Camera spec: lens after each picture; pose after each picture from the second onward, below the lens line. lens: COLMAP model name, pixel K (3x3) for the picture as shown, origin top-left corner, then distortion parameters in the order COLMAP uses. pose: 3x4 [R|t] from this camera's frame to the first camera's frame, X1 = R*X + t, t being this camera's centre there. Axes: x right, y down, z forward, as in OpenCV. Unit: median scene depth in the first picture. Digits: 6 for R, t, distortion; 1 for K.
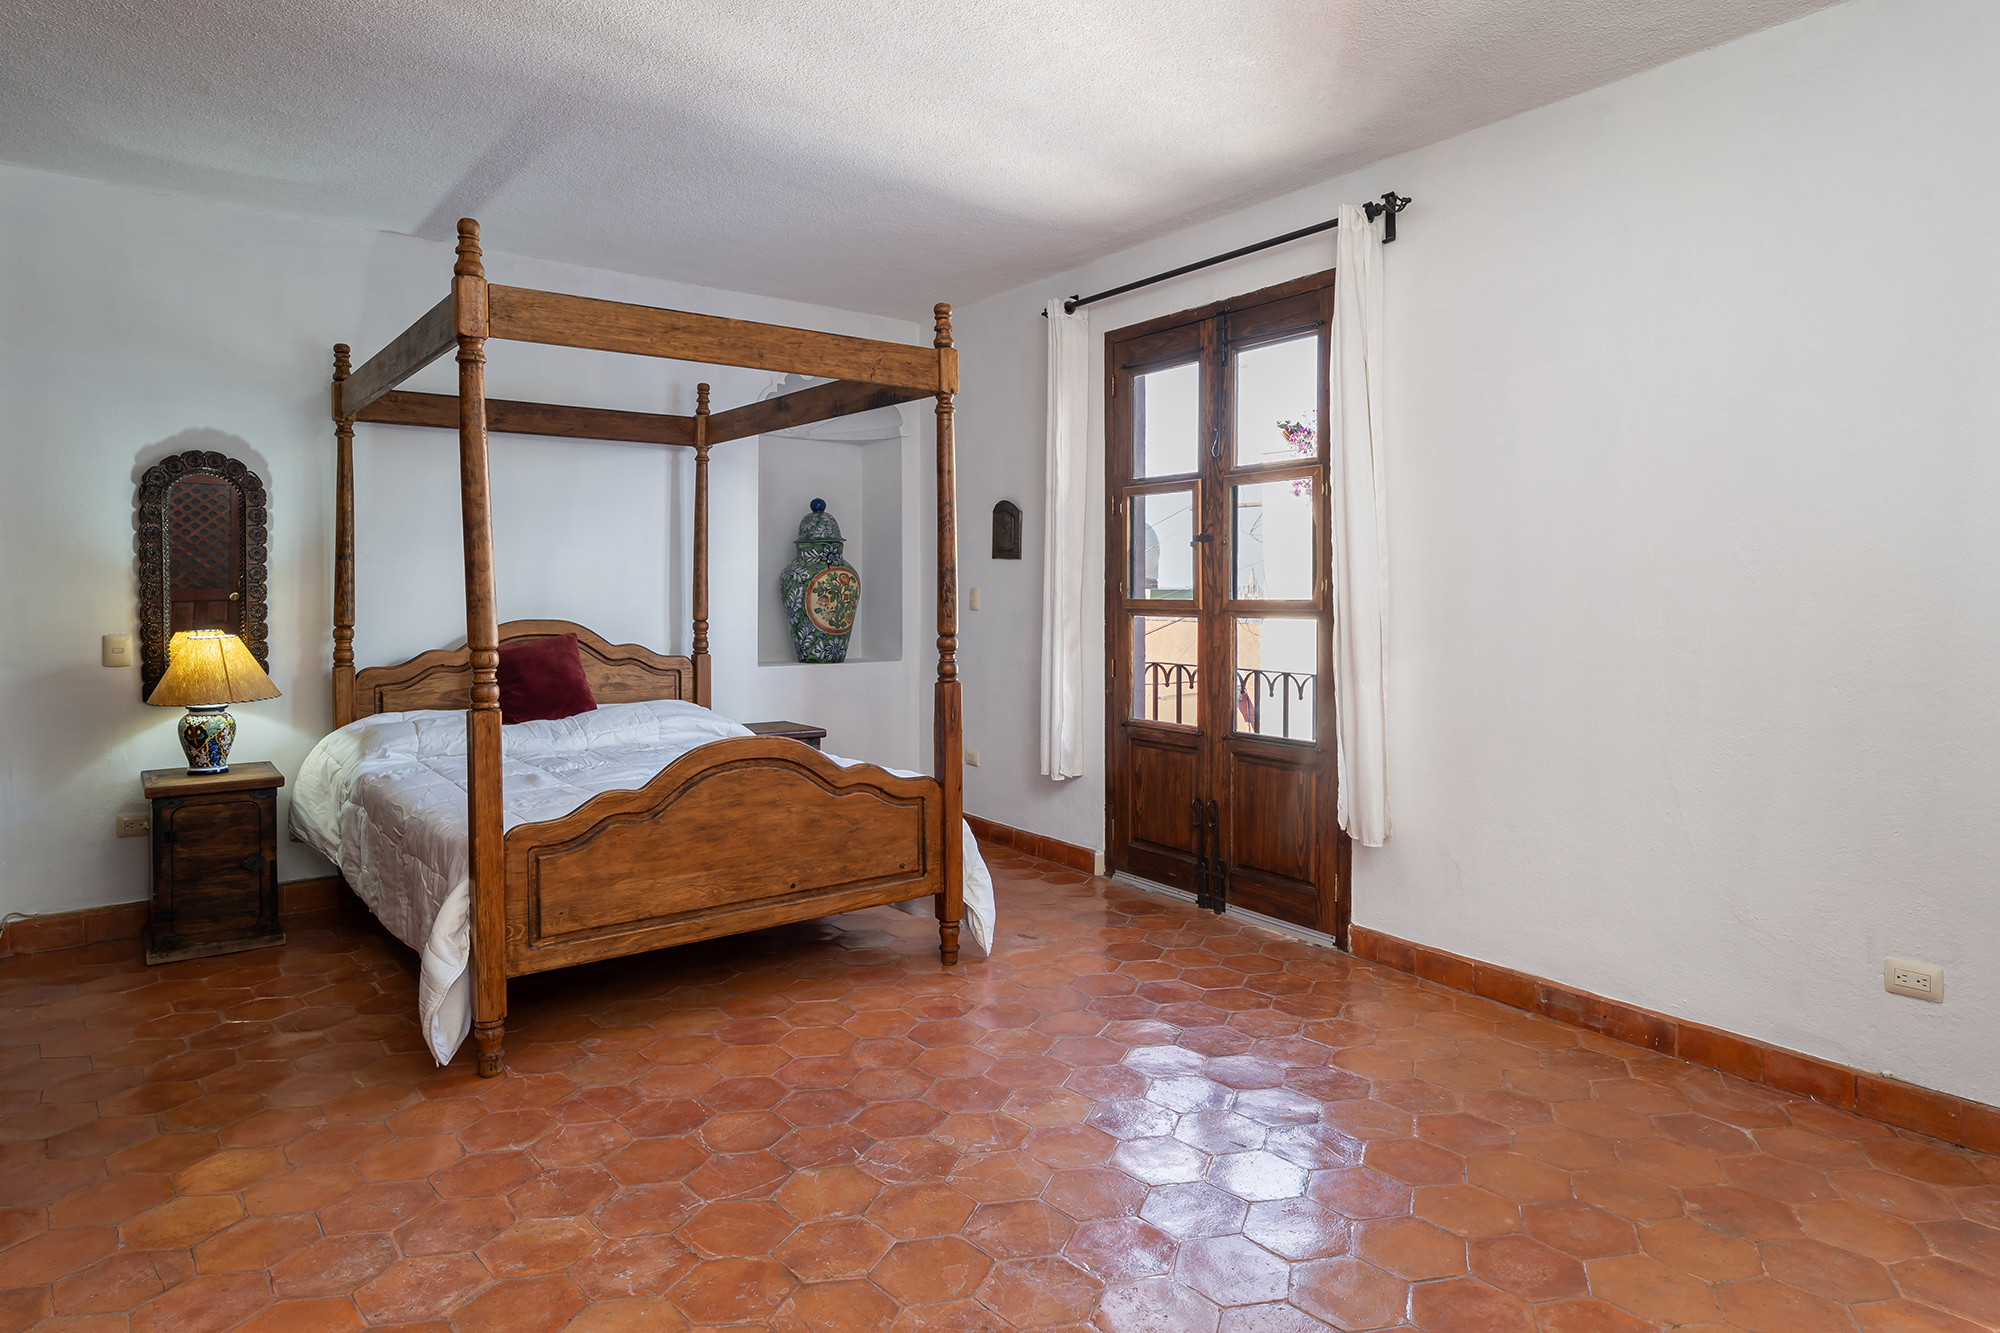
lens RADIAL K [[1120.9, 0, 1057.9], [0, 1120.9, 625.1], [0, 0, 1]] dist [-0.008338, 0.000542]
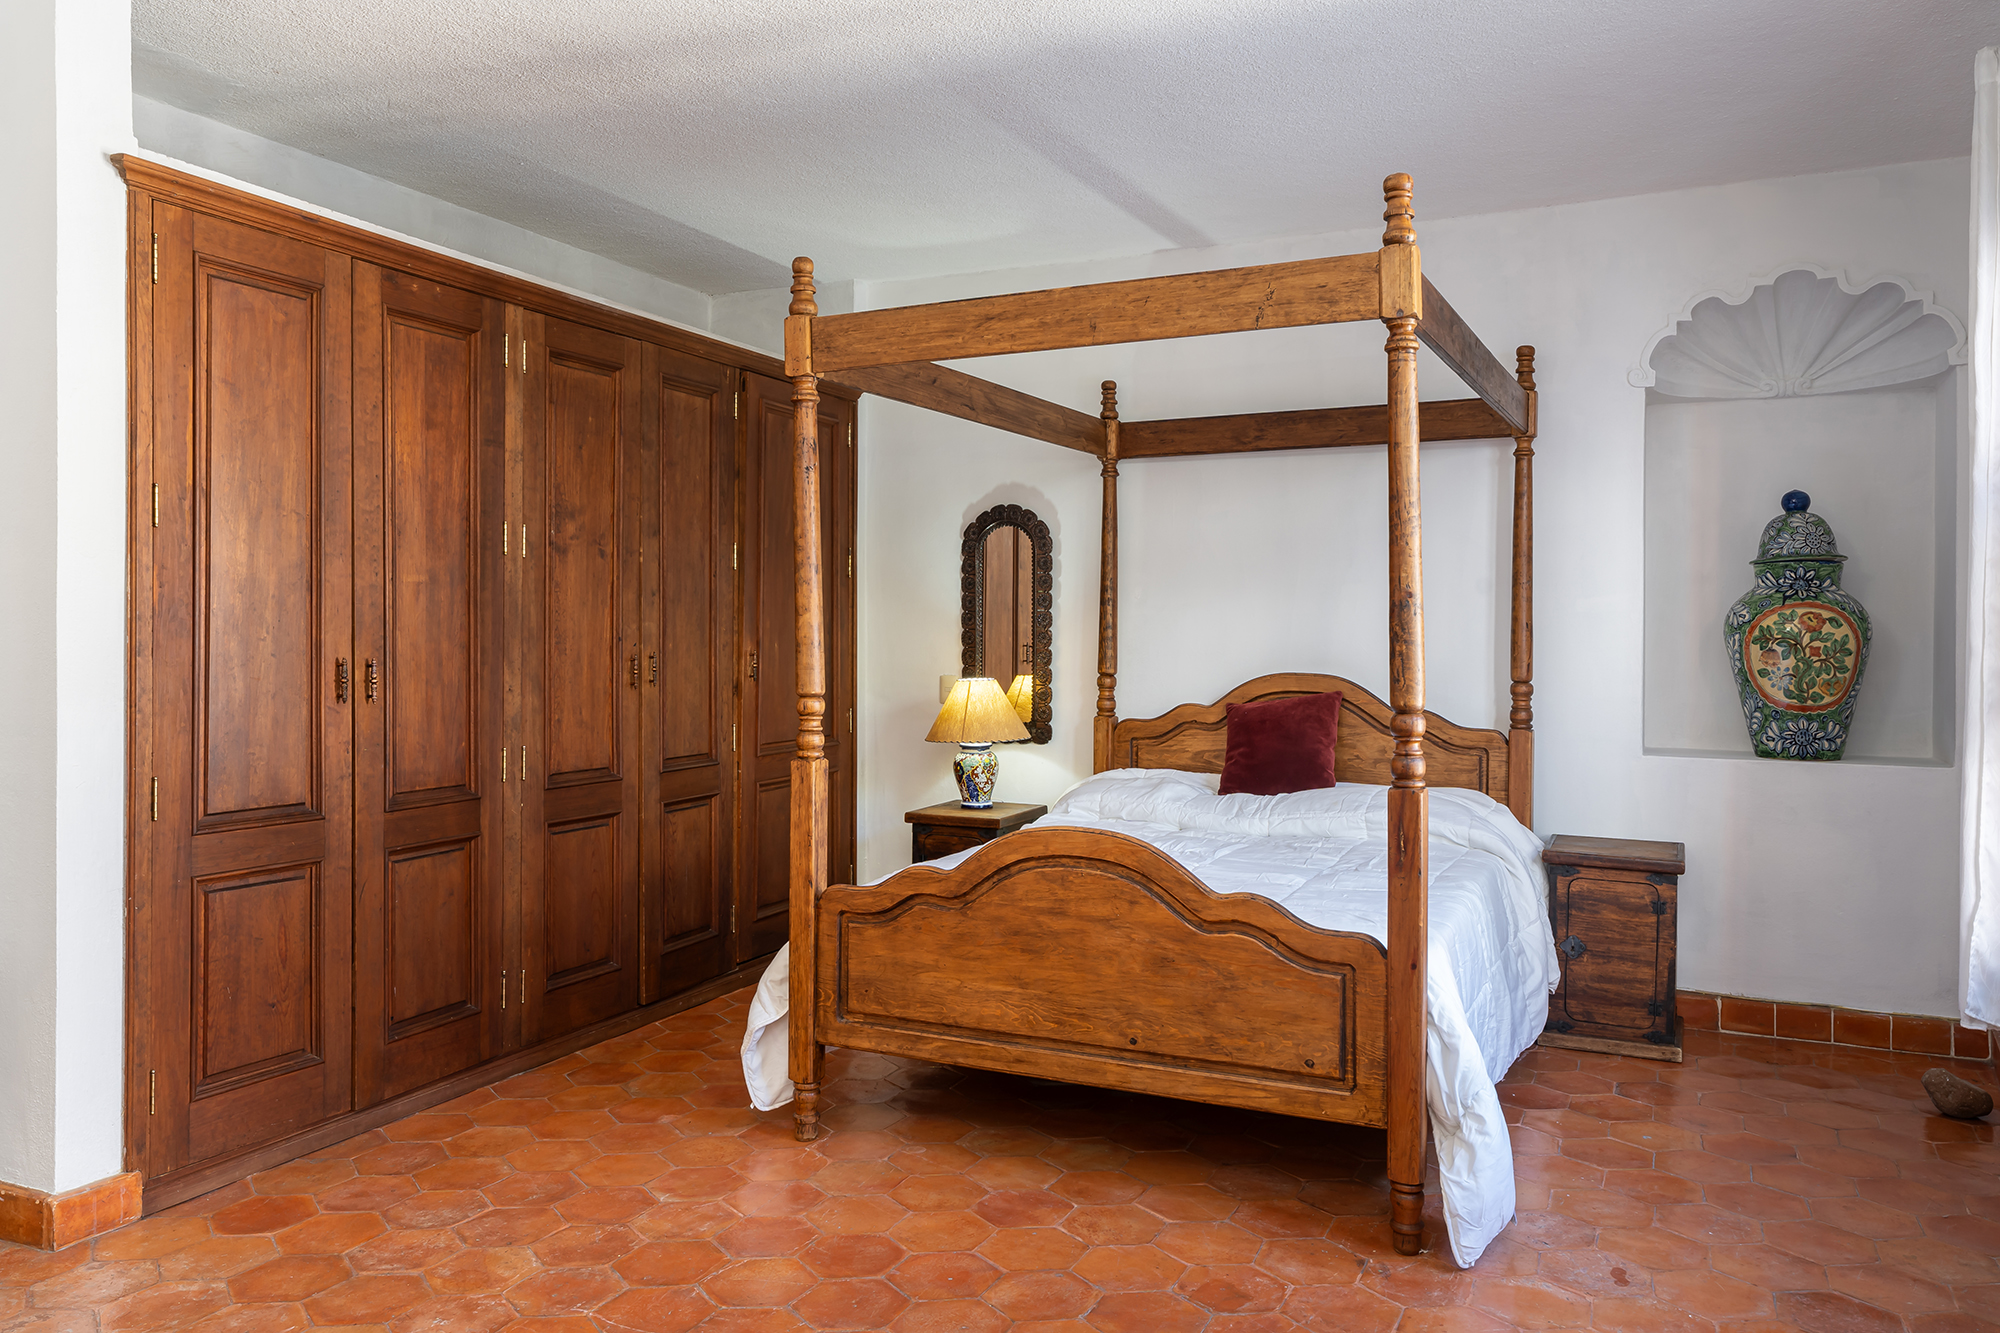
lens RADIAL K [[1419.2, 0, 1002.3], [0, 1419.2, 653.0], [0, 0, 1]] dist [-0.006693, 0.002483]
pose [[0.435111, 0.012248, -0.900293, 0.549985], [-0.032715, 0.999462, -0.002214, -0.014992], [0.899782, 0.030417, 0.435278, 0.508360]]
